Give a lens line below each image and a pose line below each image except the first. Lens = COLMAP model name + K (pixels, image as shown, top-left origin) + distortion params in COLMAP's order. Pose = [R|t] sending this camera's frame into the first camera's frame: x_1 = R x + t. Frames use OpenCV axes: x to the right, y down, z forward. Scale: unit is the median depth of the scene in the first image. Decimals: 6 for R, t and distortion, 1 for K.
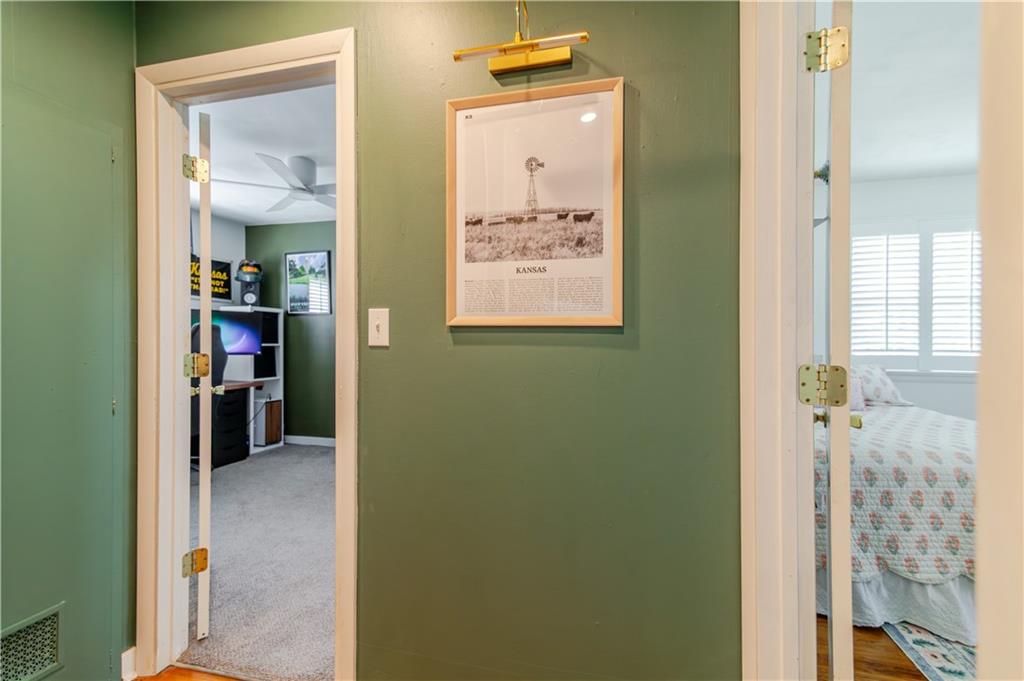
lens RADIAL K [[461.7, 0, 515.9], [0, 461.7, 338.1], [0, 0, 1]] dist [0.018198, -0.000534]
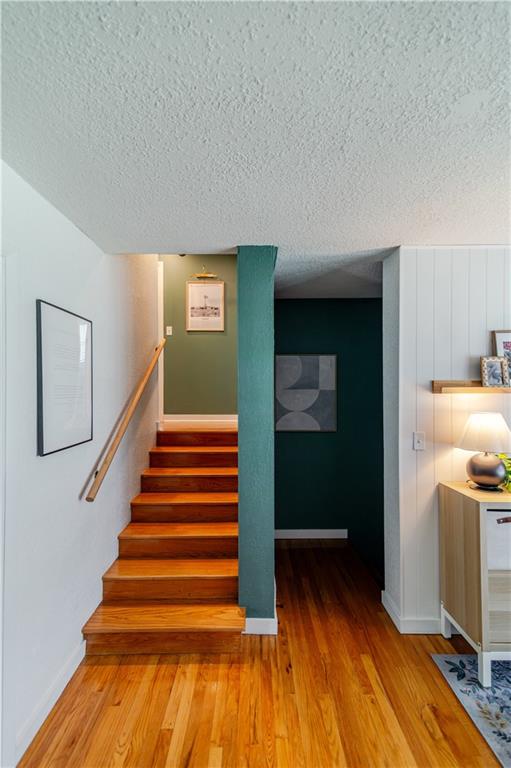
lens RADIAL K [[346.3, 0, 253.1], [0, 346.3, 381.6], [0, 0, 1]] dist [0.018198, -0.000534]
pose [[0.970336, 0.004108, 0.241724, -0.344845], [-0.000034, 0.999858, -0.016858, 0.550623], [-0.241759, 0.016350, 0.970198, -2.542915]]
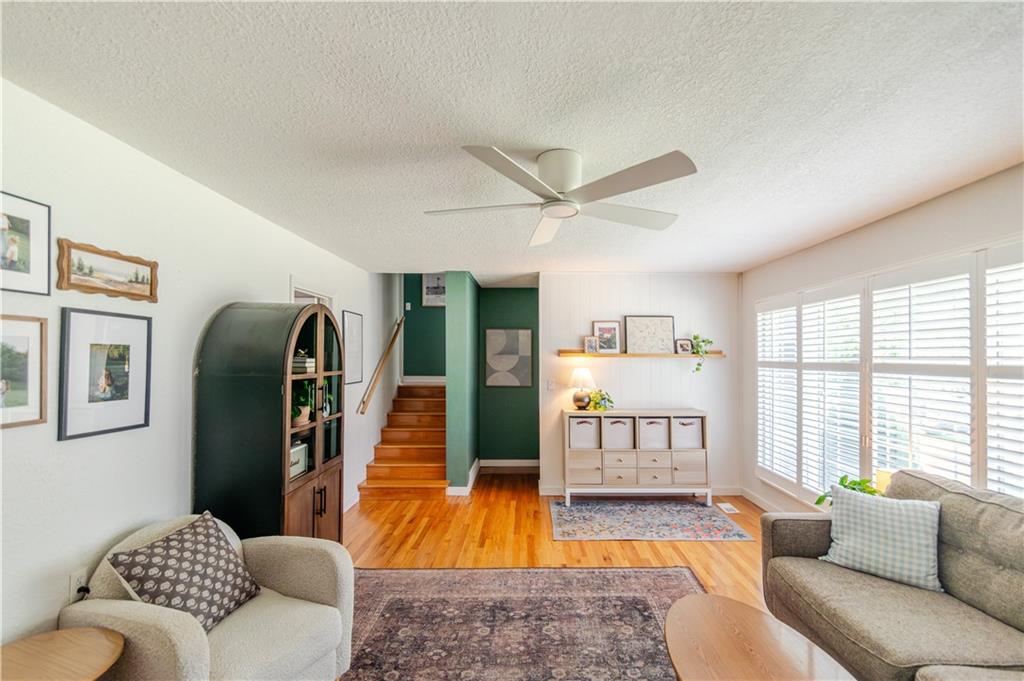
lens RADIAL K [[461.7, 0, 517.9], [0, 461.7, 348.2], [0, 0, 1]] dist [0.018198, -0.000534]
pose [[0.972146, 0.012717, 0.234029, -0.333781], [-0.008978, 0.999815, -0.017035, 0.575913], [-0.234202, 0.014460, 0.972080, -4.769811]]
